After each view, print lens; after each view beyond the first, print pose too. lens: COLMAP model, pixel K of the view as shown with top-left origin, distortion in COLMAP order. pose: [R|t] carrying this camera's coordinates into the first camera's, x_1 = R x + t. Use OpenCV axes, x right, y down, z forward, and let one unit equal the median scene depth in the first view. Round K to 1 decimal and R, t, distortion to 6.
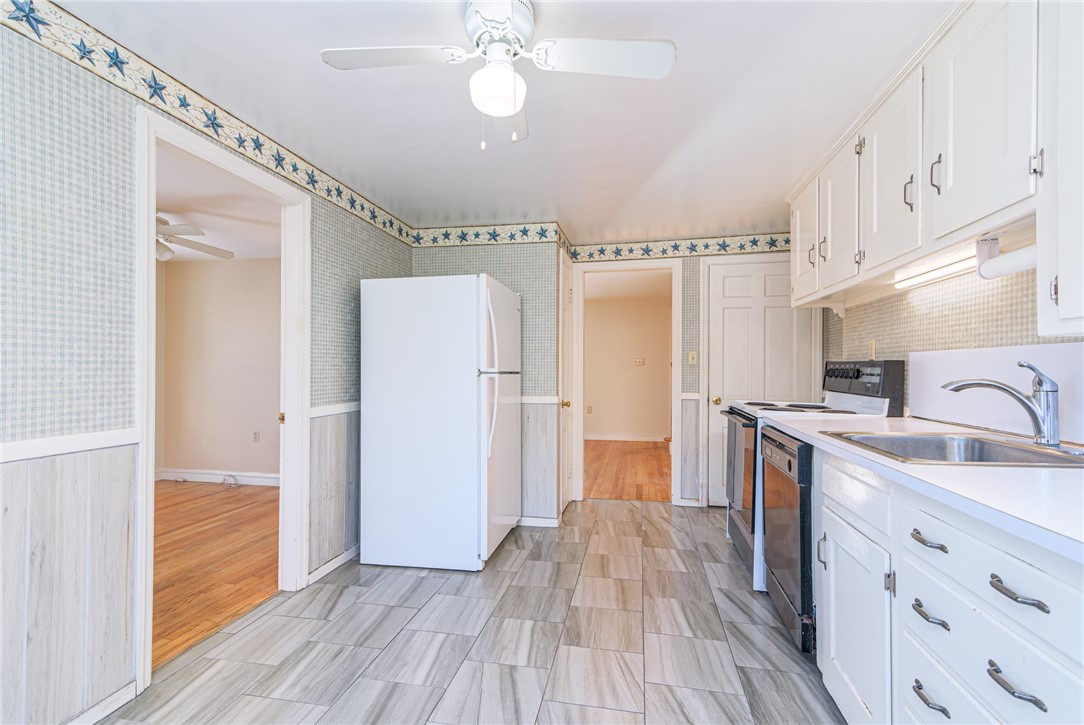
lens RADIAL K [[493.5, 0, 542.6], [0, 493.5, 368.5], [0, 0, 1]] dist [0.017882, -0.001124]
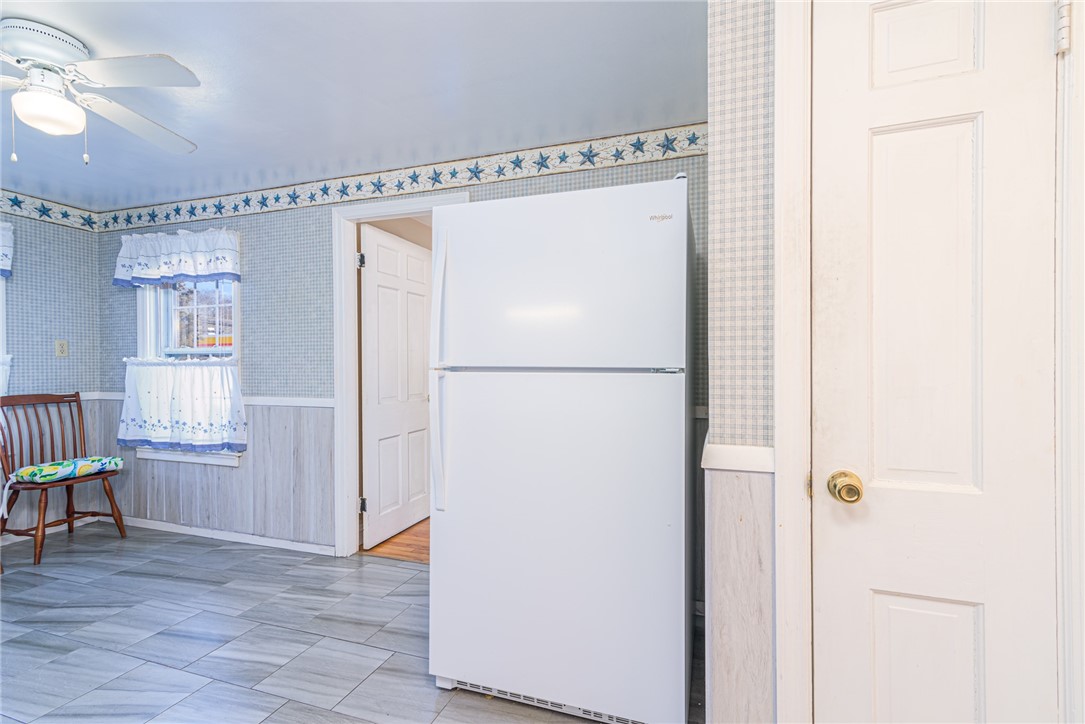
lens RADIAL K [[494.0, 0, 551.0], [0, 494.0, 367.6], [0, 0, 1]] dist [0.017882, -0.001124]
pose [[-0.135509, 0.002388, -0.990773, 0.609125], [0.003057, 0.999993, 0.001992, 0.009679], [0.990771, -0.002759, -0.135515, 1.574883]]
